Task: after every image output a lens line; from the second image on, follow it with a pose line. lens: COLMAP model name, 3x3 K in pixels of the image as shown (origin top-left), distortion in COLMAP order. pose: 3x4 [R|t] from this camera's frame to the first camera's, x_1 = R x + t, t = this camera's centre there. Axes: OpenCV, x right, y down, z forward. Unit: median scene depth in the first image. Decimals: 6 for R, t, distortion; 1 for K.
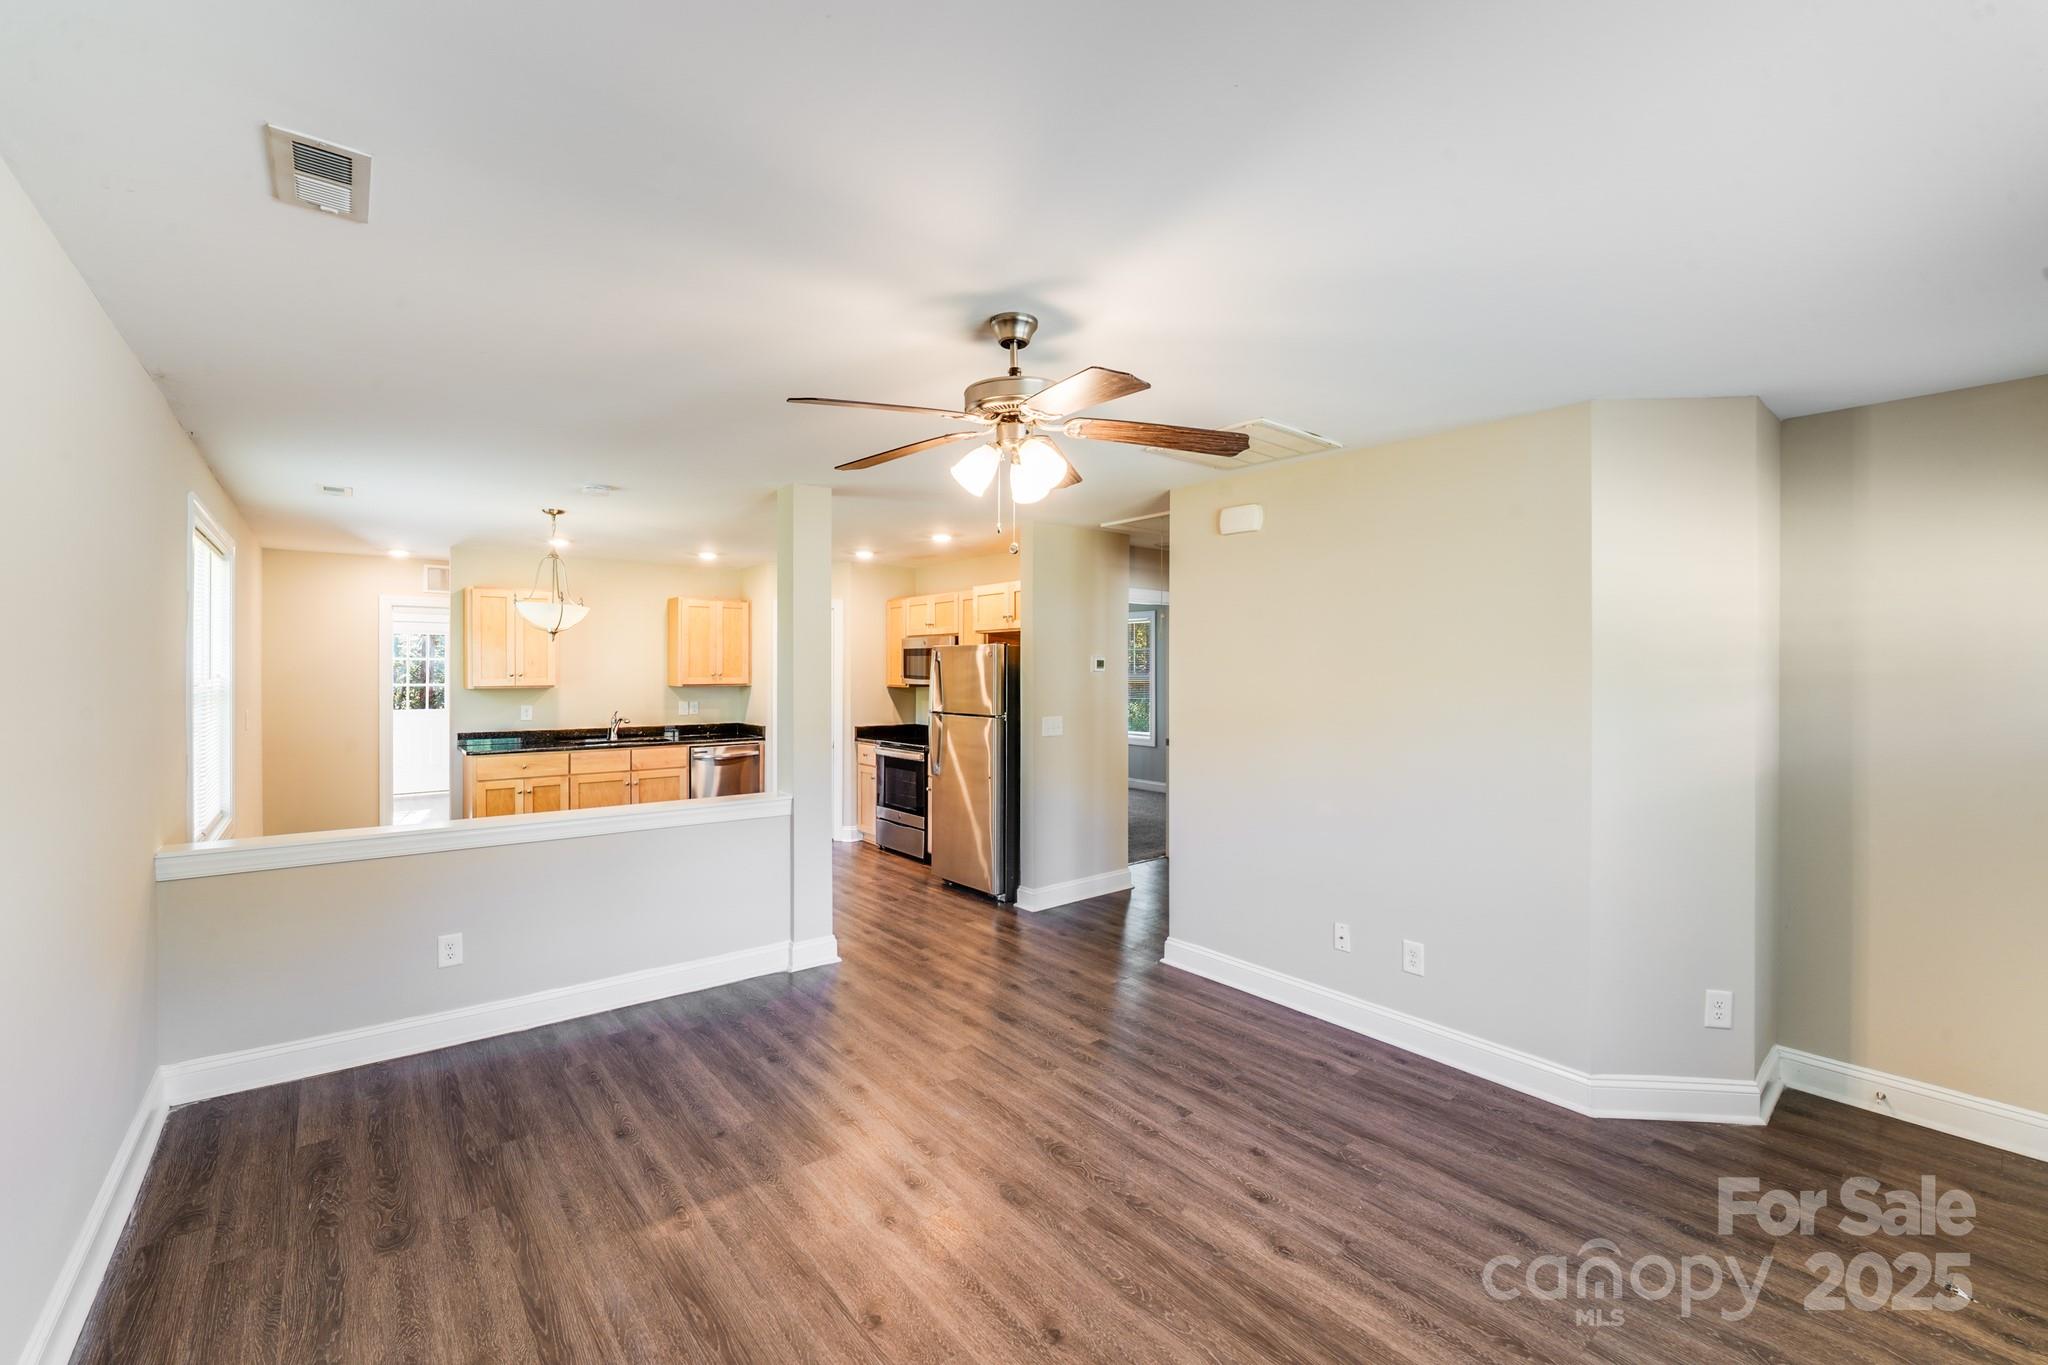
lens RADIAL K [[838.0, 0, 1002.9], [0, 838.0, 667.4], [0, 0, 1]] dist [0.001352, -0.003976]
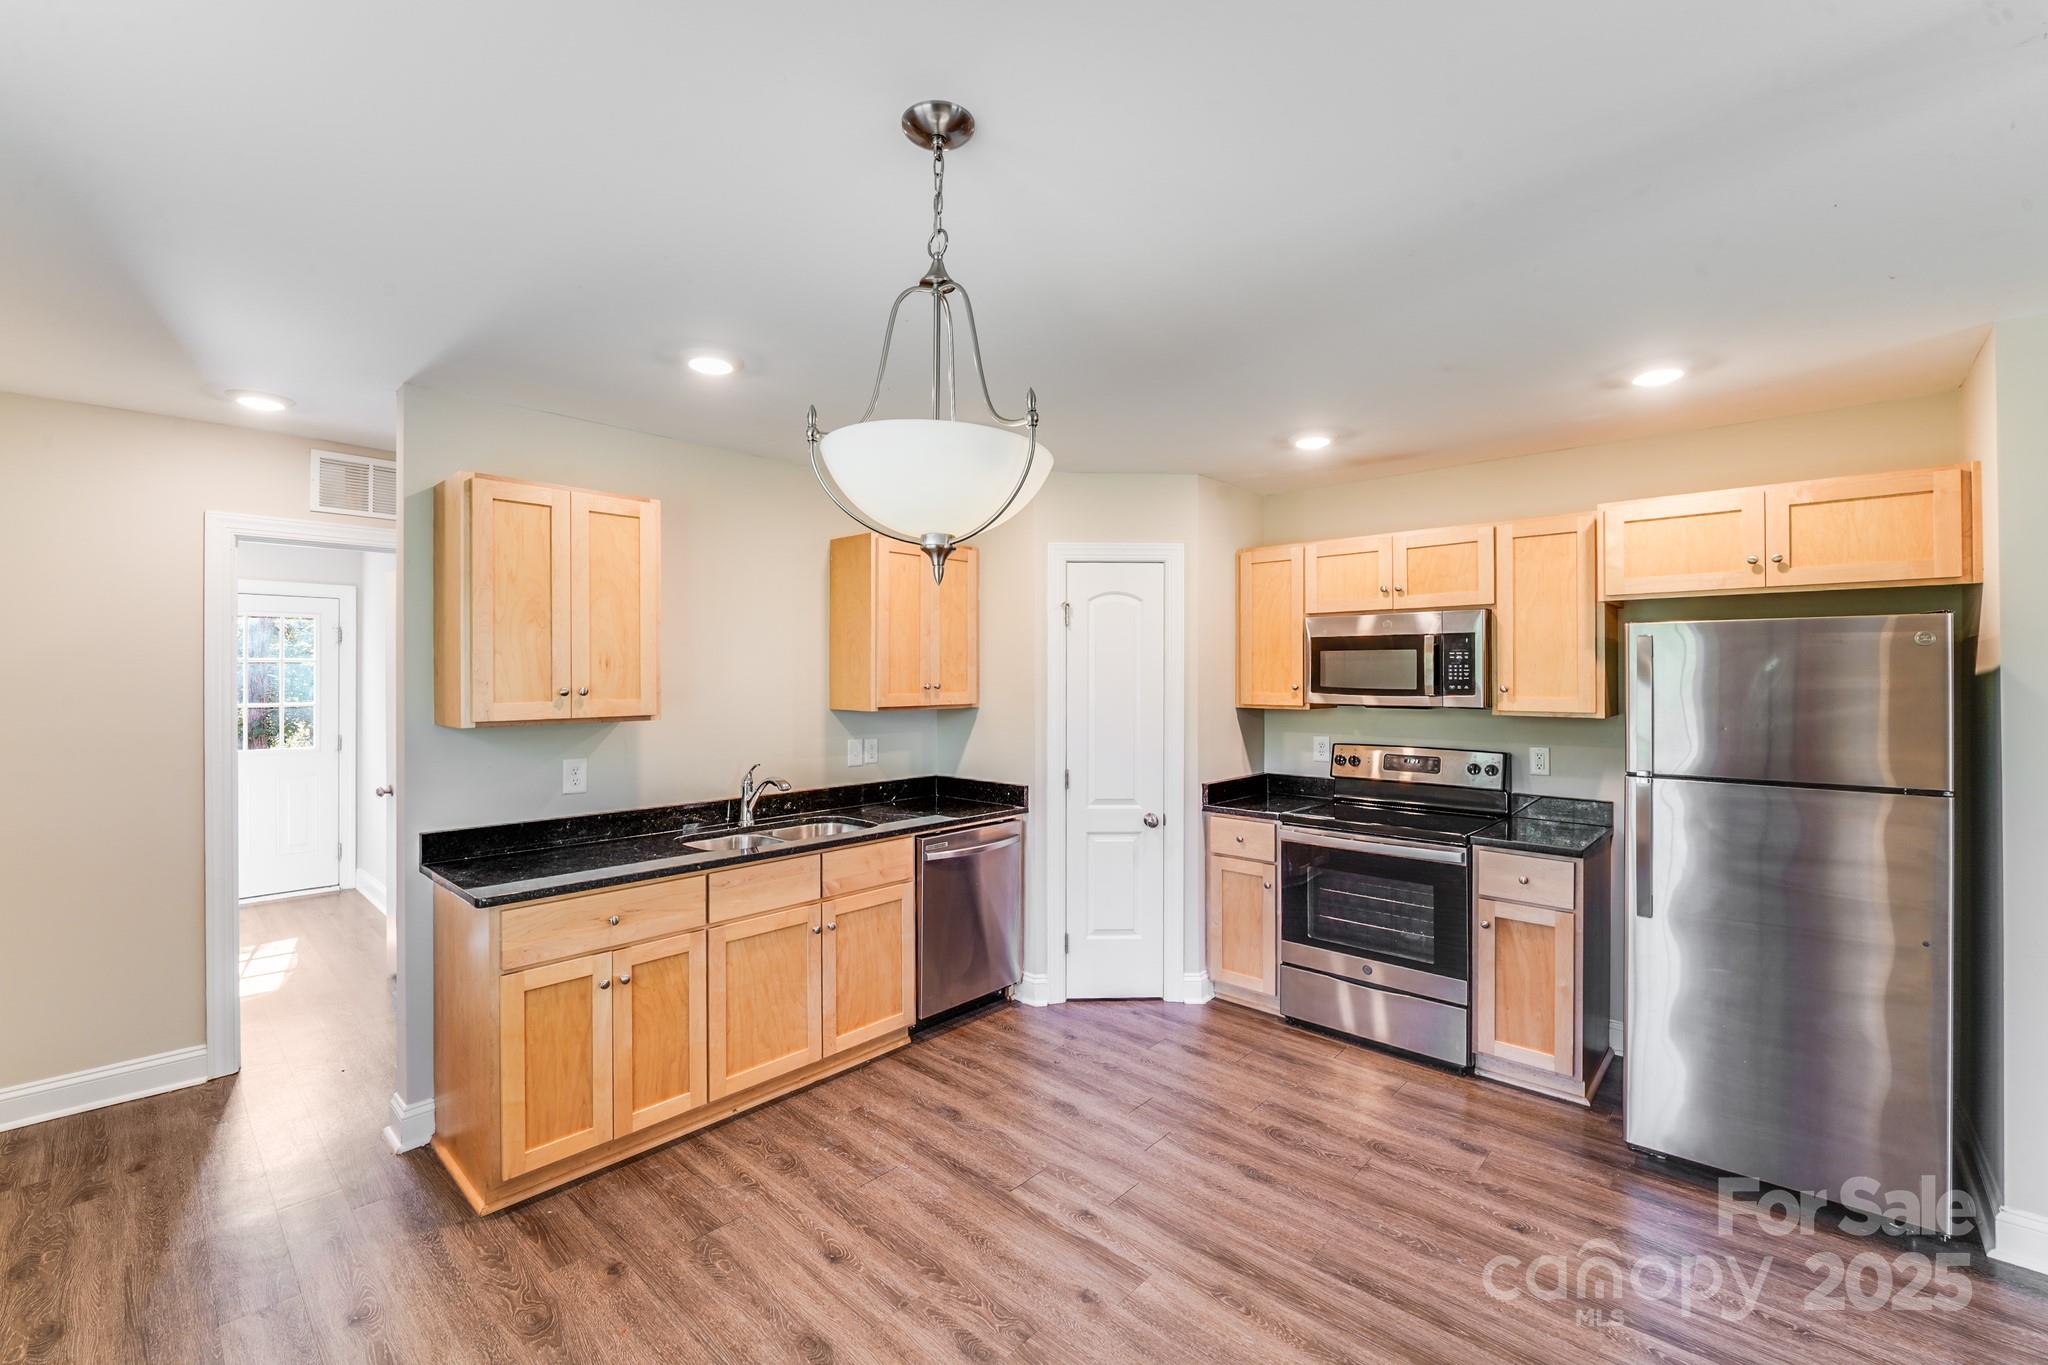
lens RADIAL K [[841.8, 0, 1007.1], [0, 841.8, 664.1], [0, 0, 1]] dist [-0.003223, -0.001074]
pose [[0.988568, 0.001202, 0.150772, -0.785210], [0.000451, 0.999940, -0.010927, 0.000095], [-0.150776, 0.010870, 0.988508, 1.006899]]
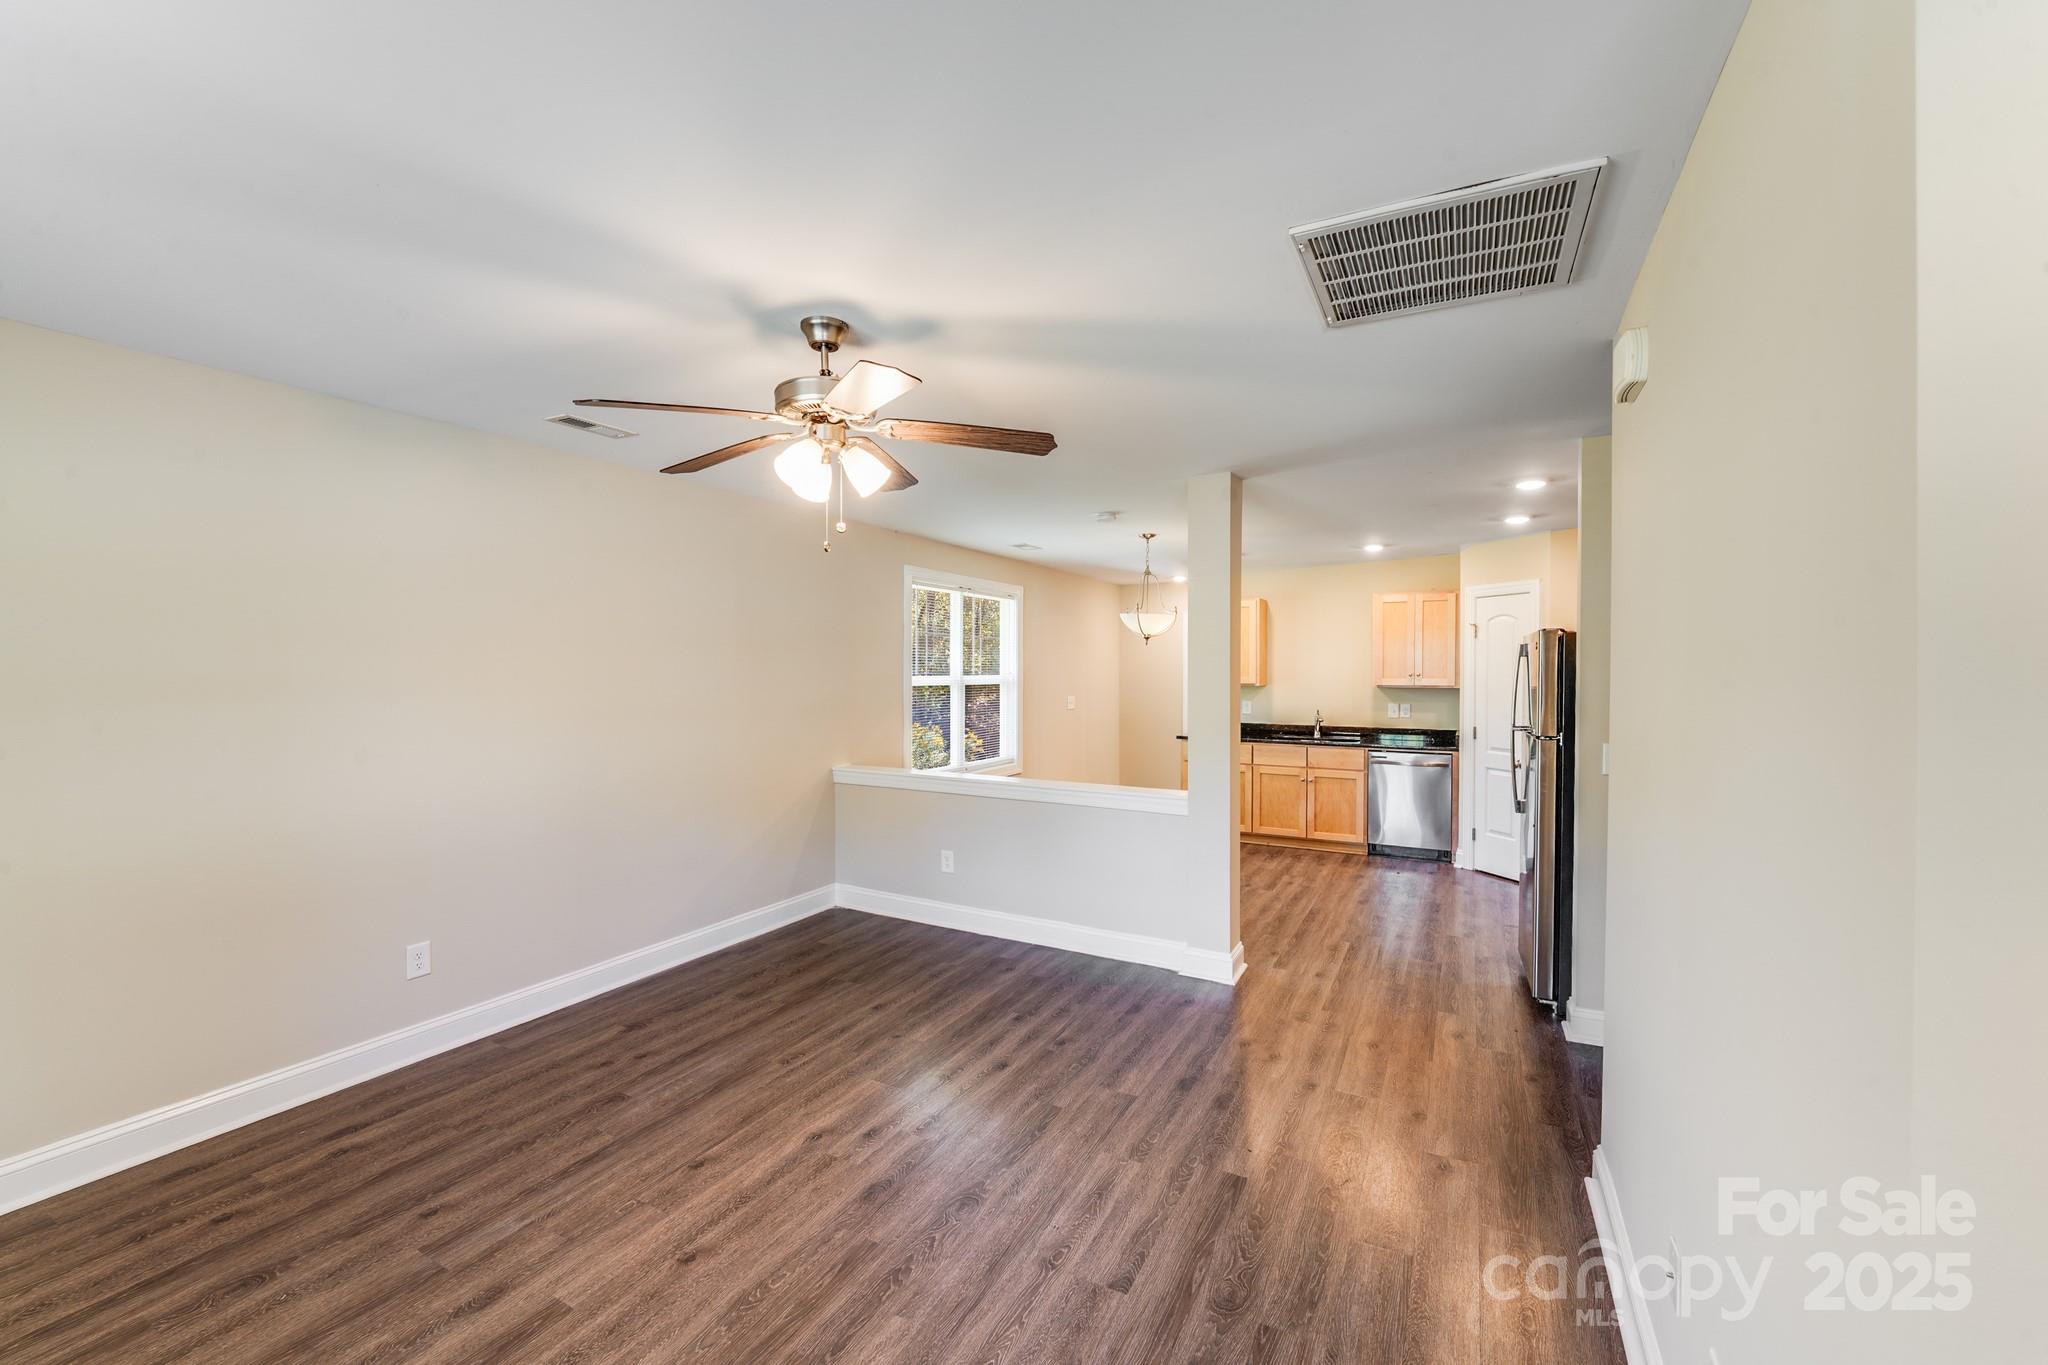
lens RADIAL K [[829.1, 0, 1024.0], [0, 829.1, 682.5], [0, 0, 1]] dist [-0.000076, -0.003945]
pose [[0.396578, 0.014236, -0.917891, 0.669306], [0.000118, 0.999879, 0.015558, 0.004807], [0.918001, -0.006278, 0.396529, 0.525741]]
